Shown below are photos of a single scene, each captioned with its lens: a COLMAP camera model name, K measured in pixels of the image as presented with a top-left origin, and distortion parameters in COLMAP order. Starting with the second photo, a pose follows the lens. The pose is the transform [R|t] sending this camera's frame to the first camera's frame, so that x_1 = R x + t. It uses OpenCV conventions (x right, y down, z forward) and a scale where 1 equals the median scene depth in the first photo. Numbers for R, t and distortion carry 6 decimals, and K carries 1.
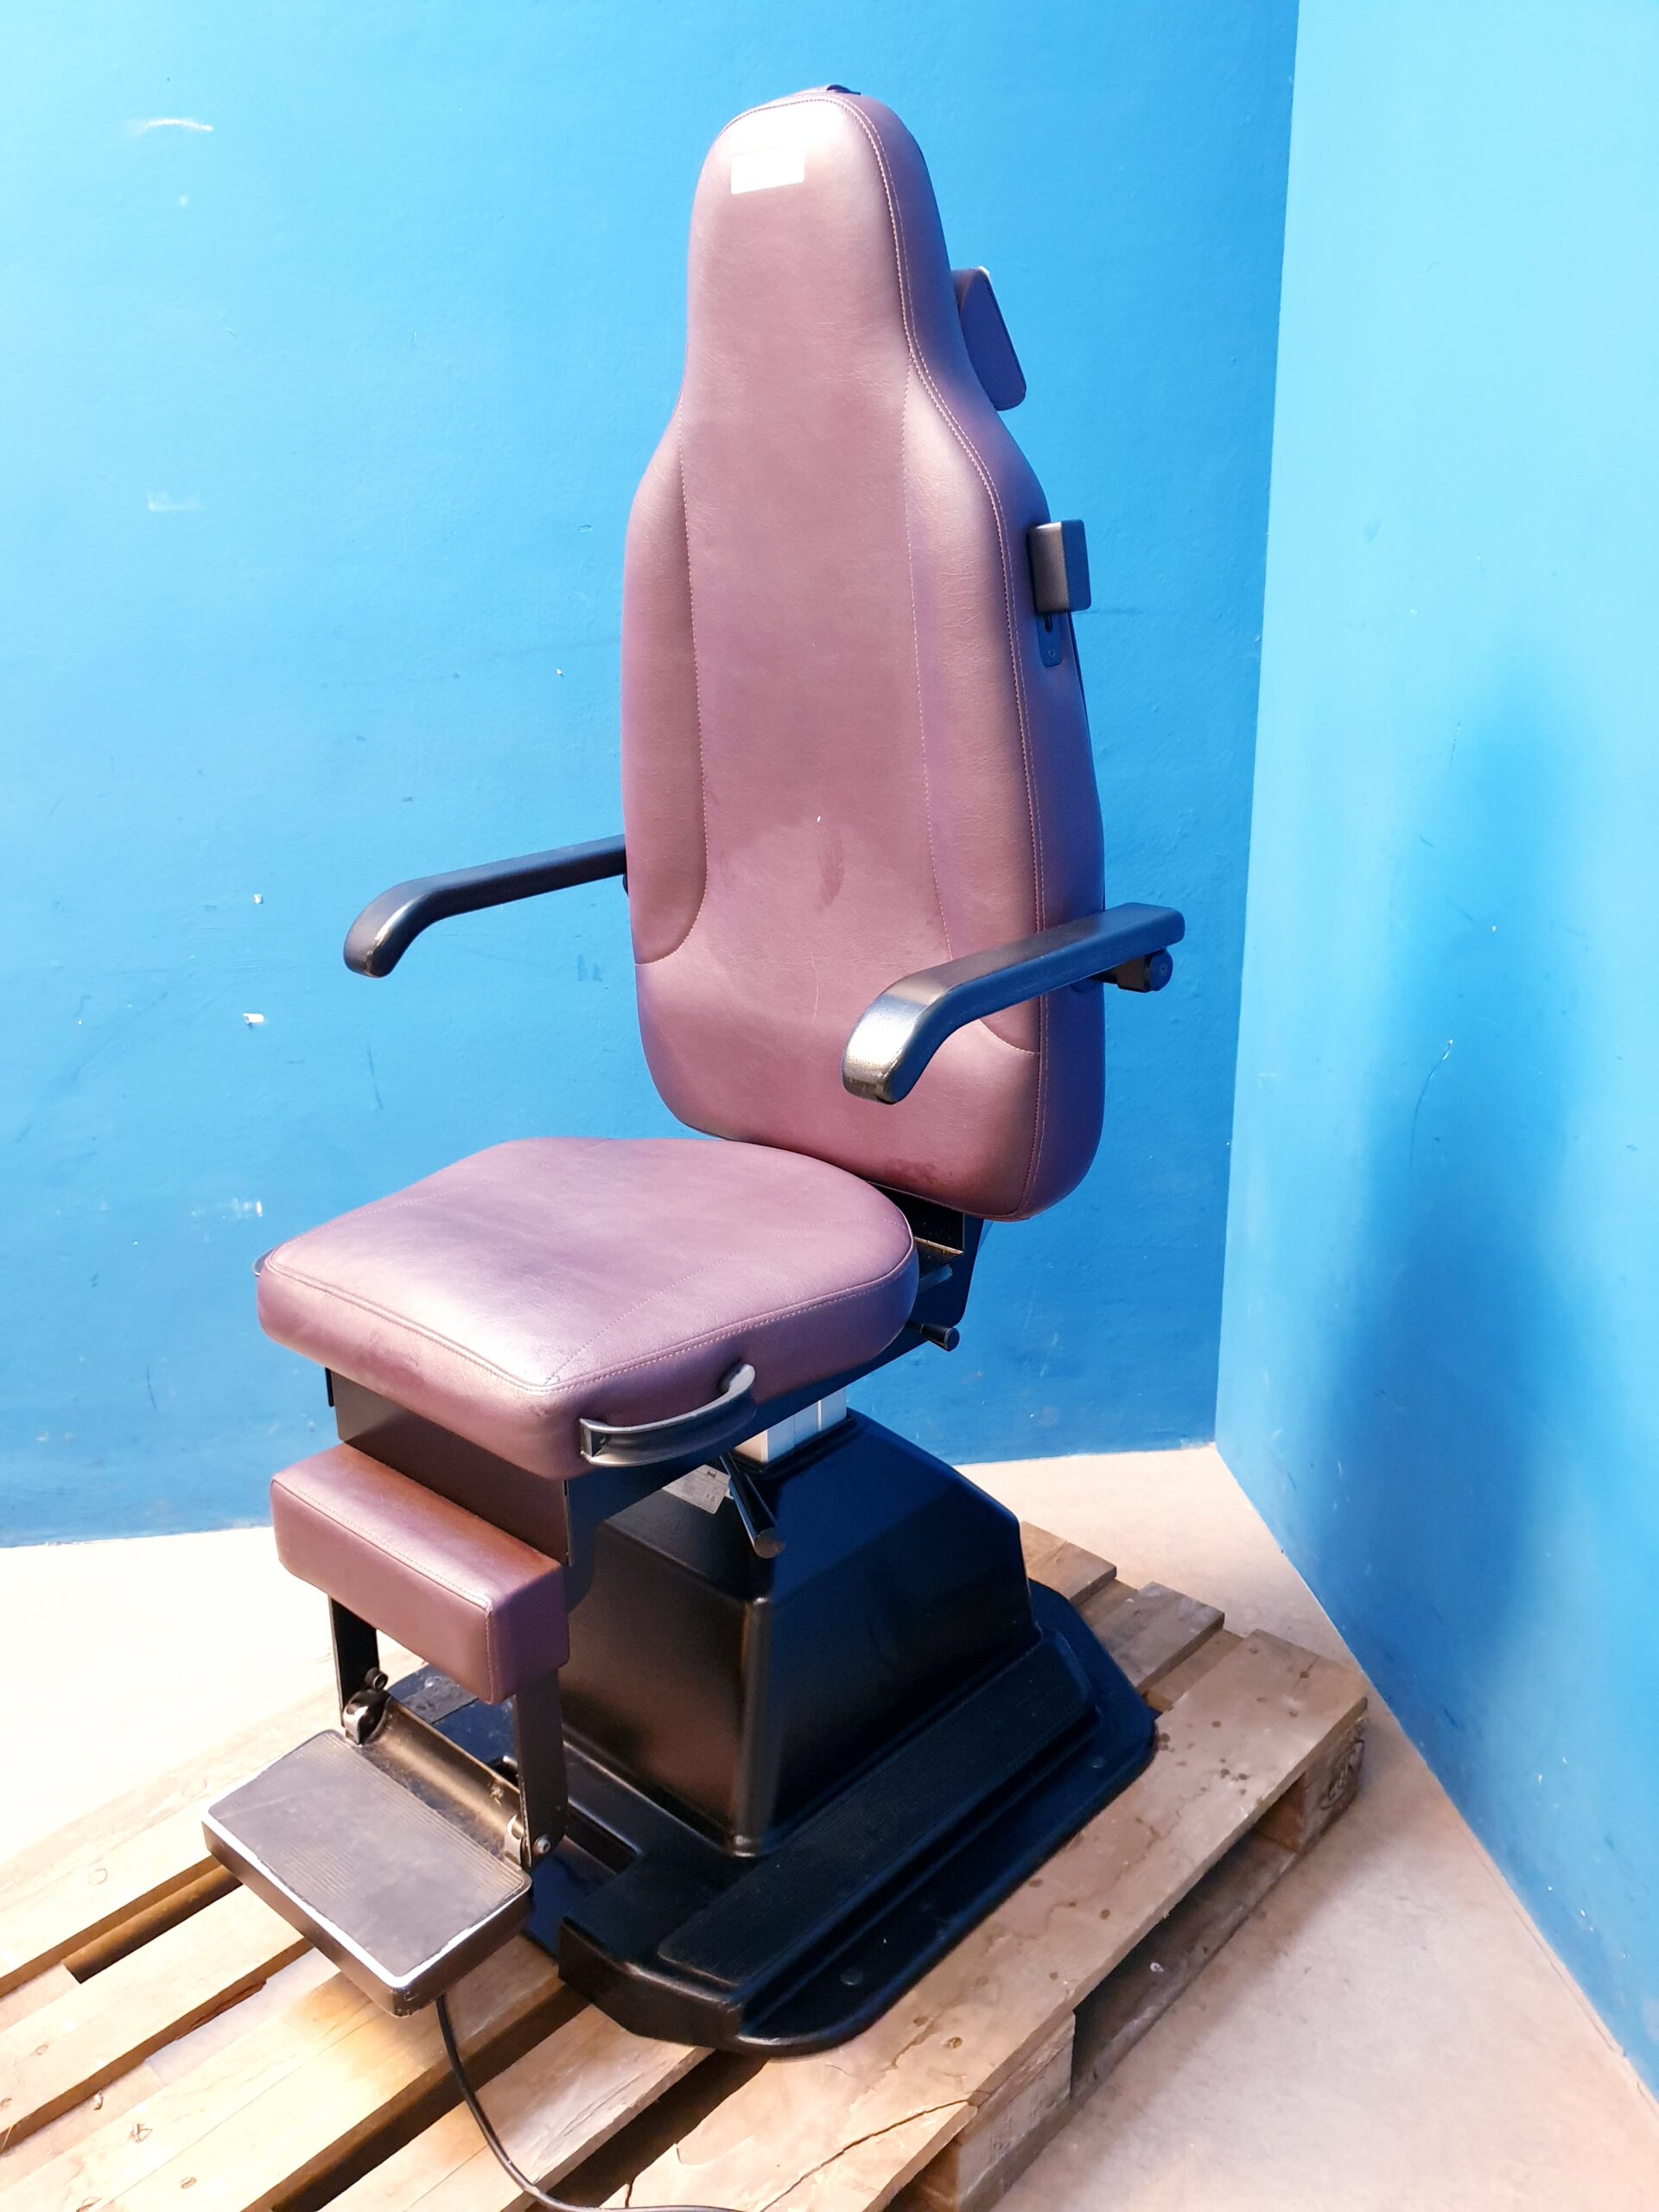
lens RADIAL K [[1751.2, 0, 831.1], [0, 1751.2, 1096.5], [0, 0, 1]] dist [-0.019549, 0.052738]
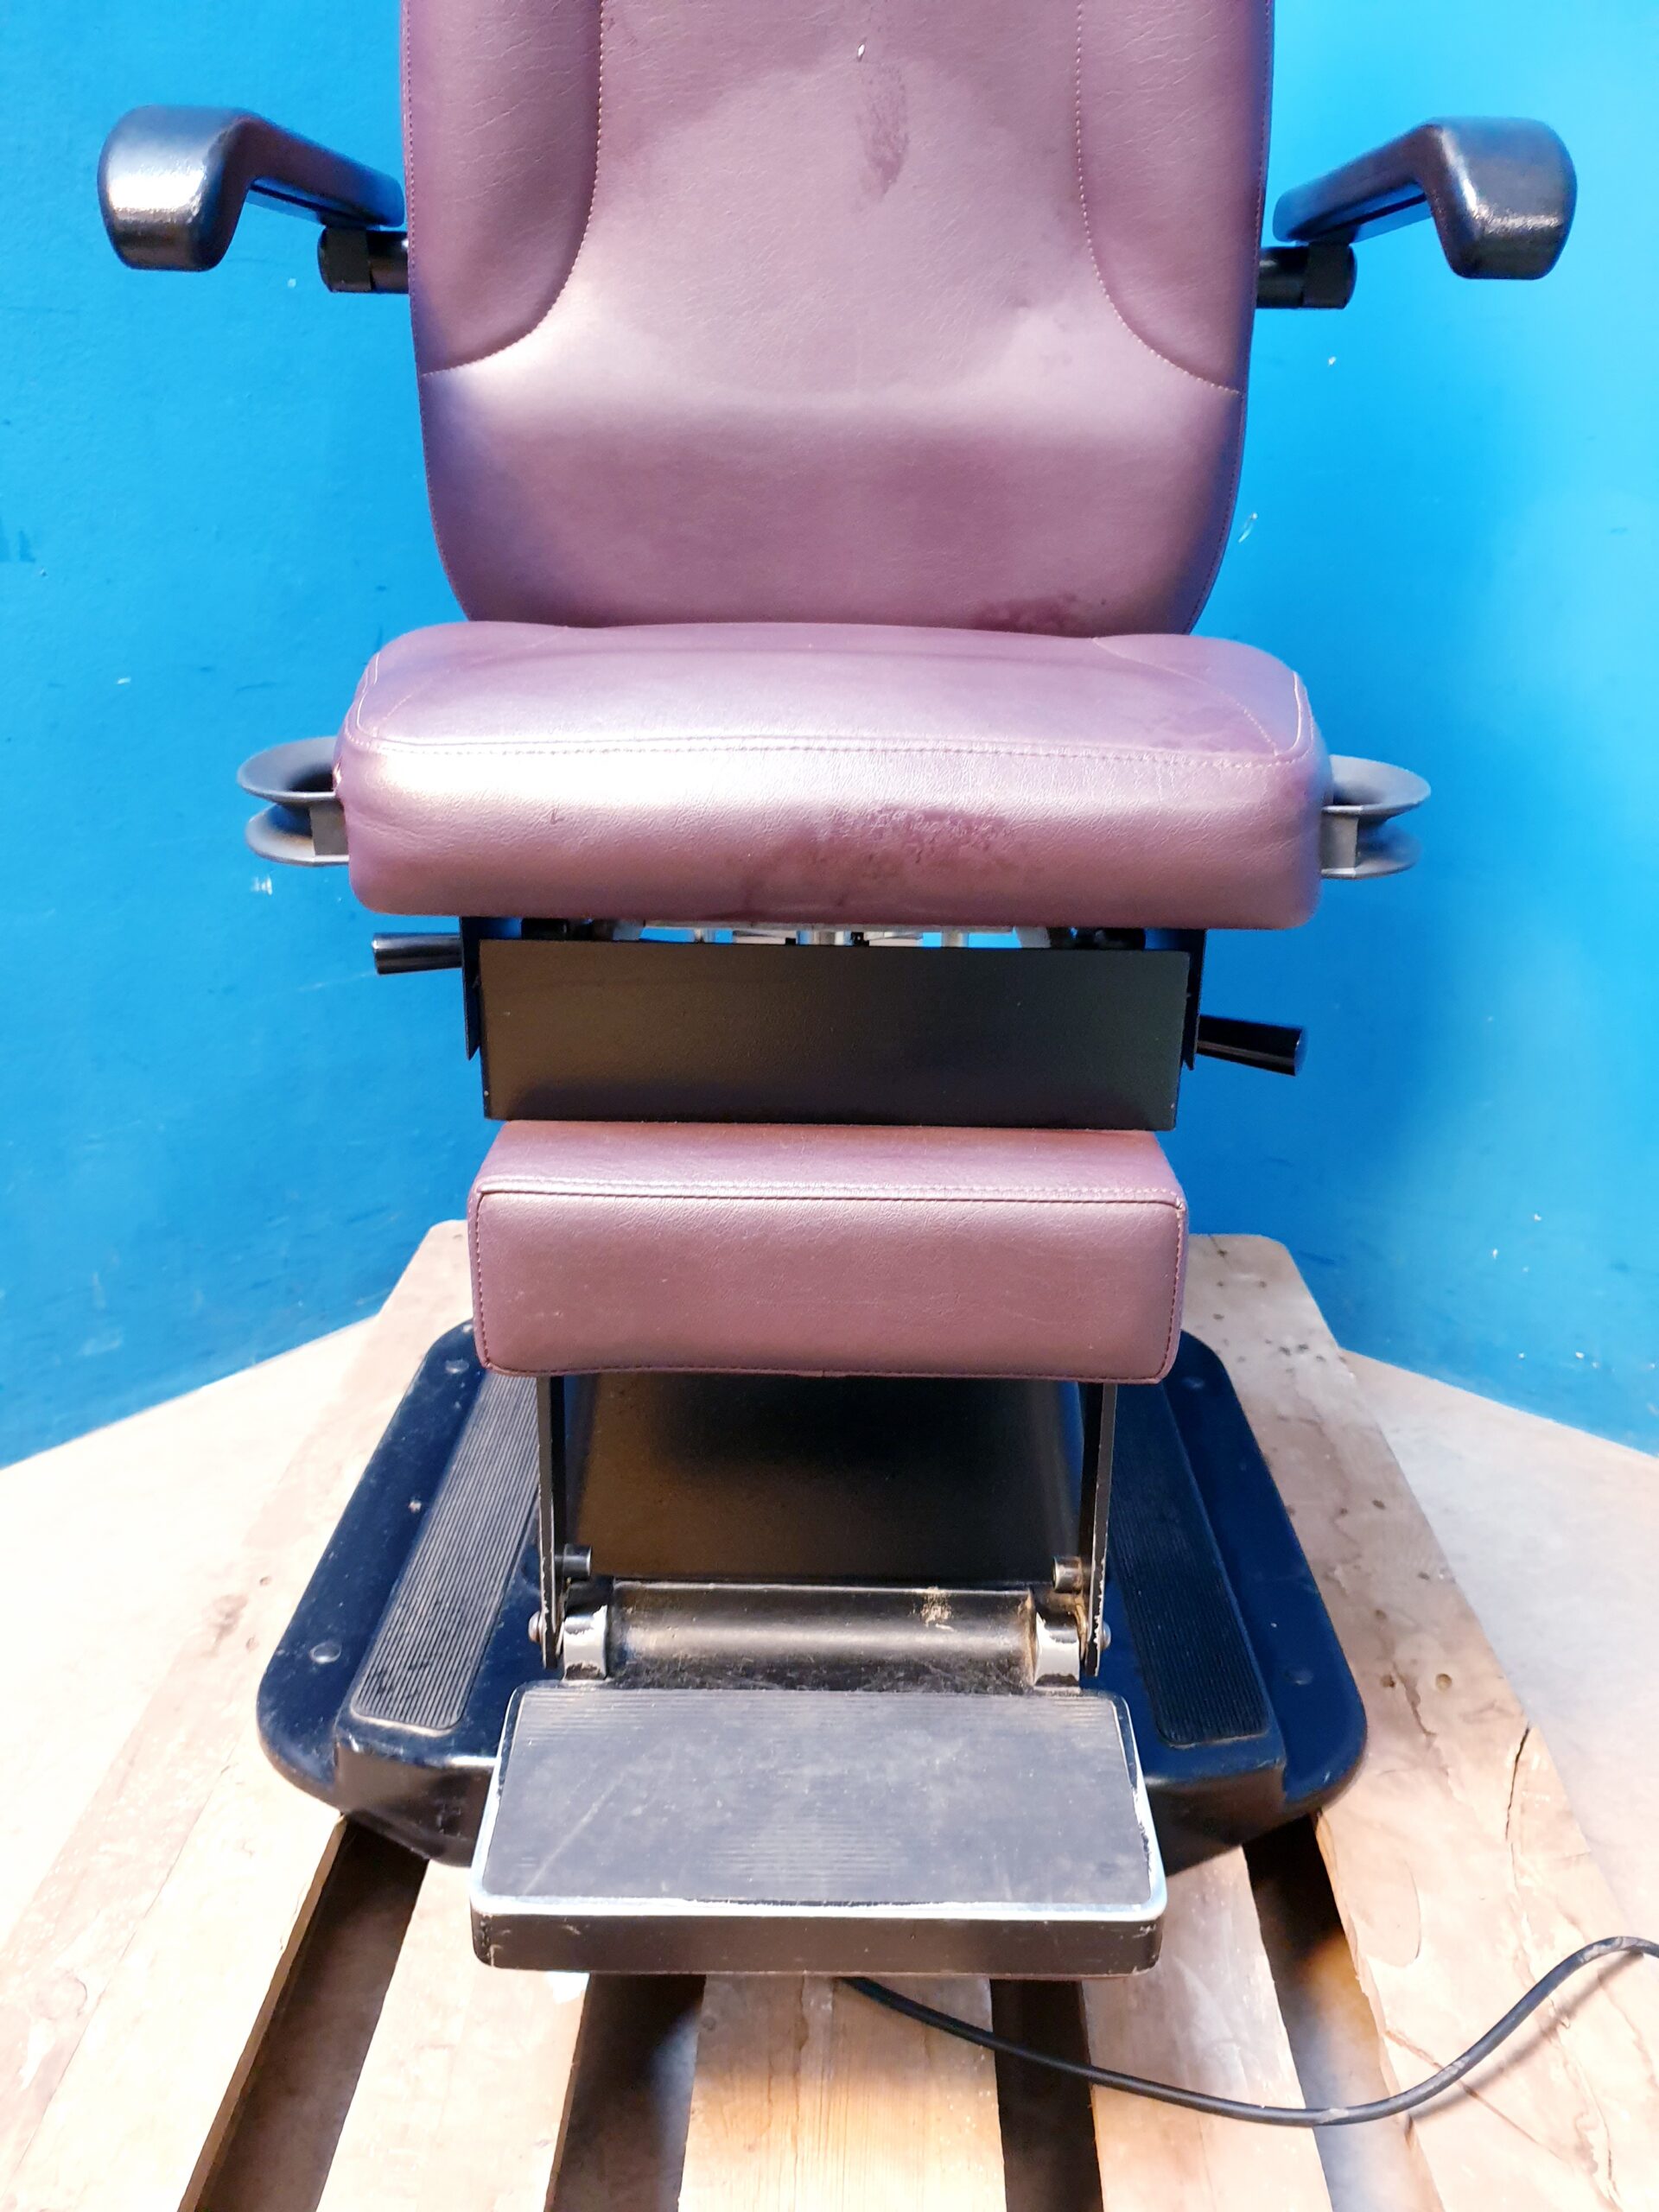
lens RADIAL K [[1751.2, 0, 837.7], [0, 1751.2, 1132.3], [0, 0, 1]] dist [-0.019549, 0.052738]
pose [[0.745822, -0.215524, 0.630316, -0.499810], [0.180024, 0.976218, 0.120785, 0.147898], [-0.641358, 0.023388, 0.766885, 0.515038]]
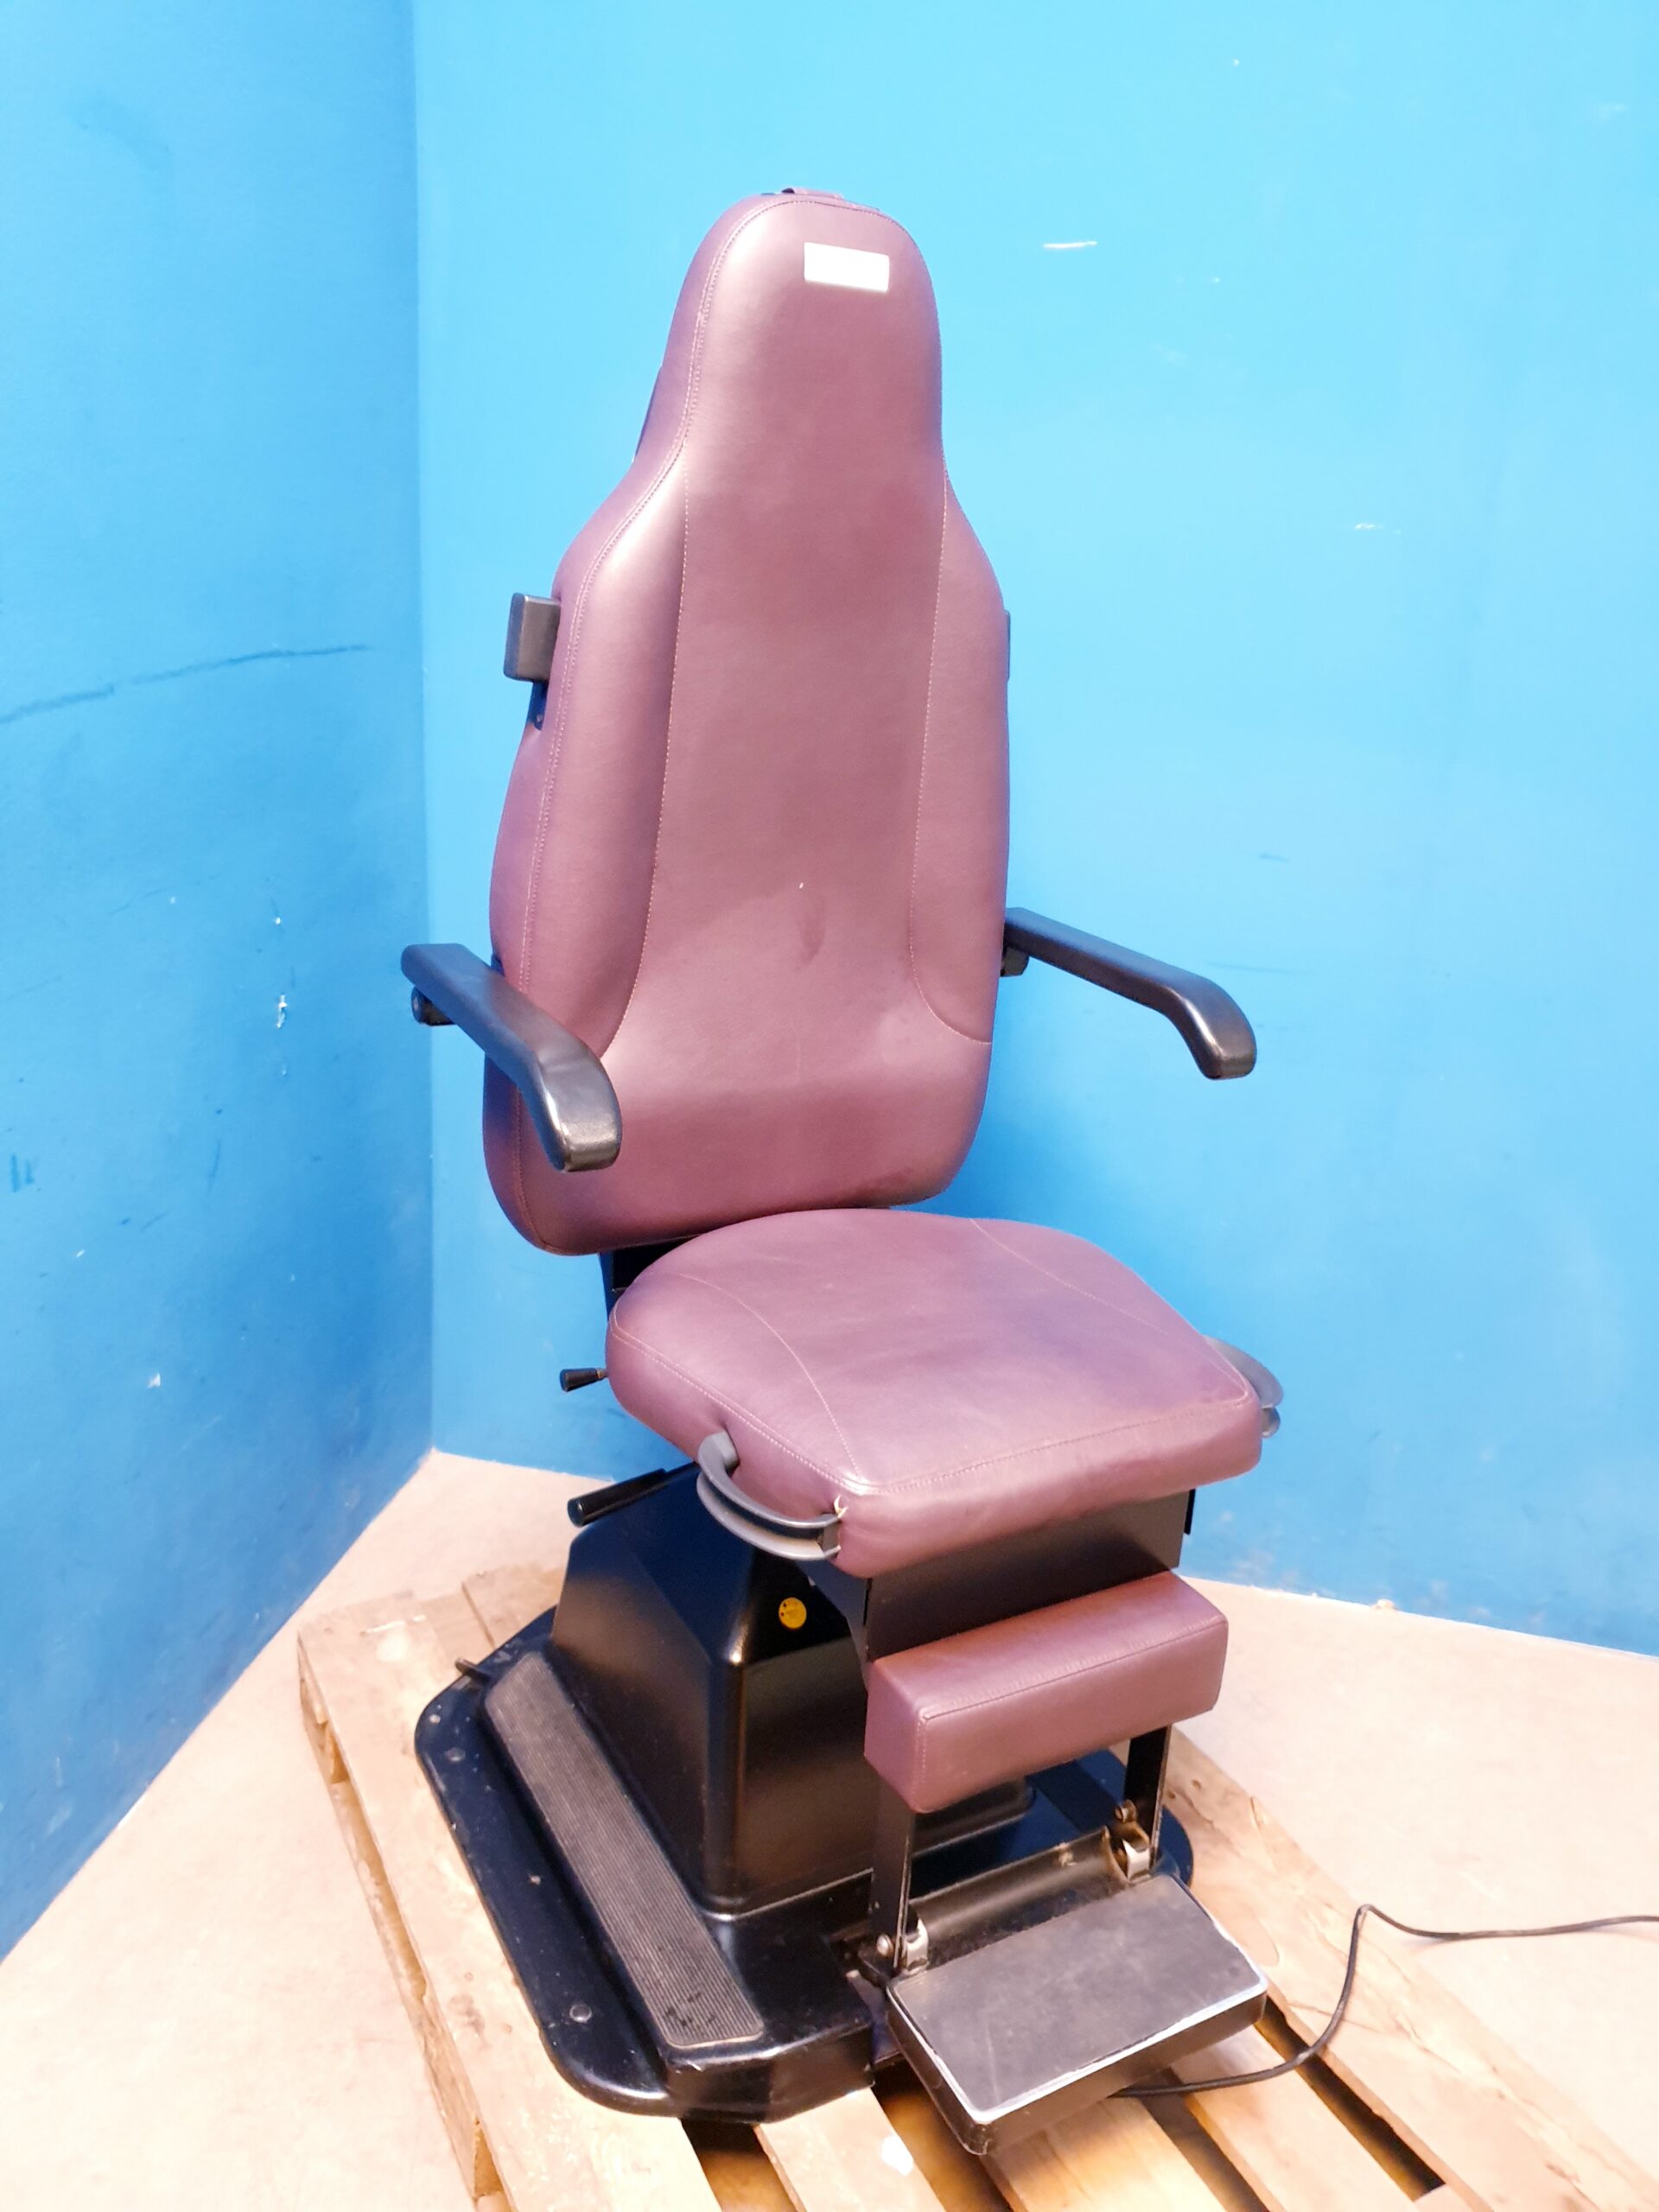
lens RADIAL K [[1751.2, 0, 822.7], [0, 1751.2, 1067.6], [0, 0, 1]] dist [-0.019549, 0.052738]
pose [[0.324407, -0.246845, 0.913141, -0.956003], [0.233956, 0.956296, 0.175395, -0.230663], [-0.916528, 0.156736, 0.367980, 0.620079]]
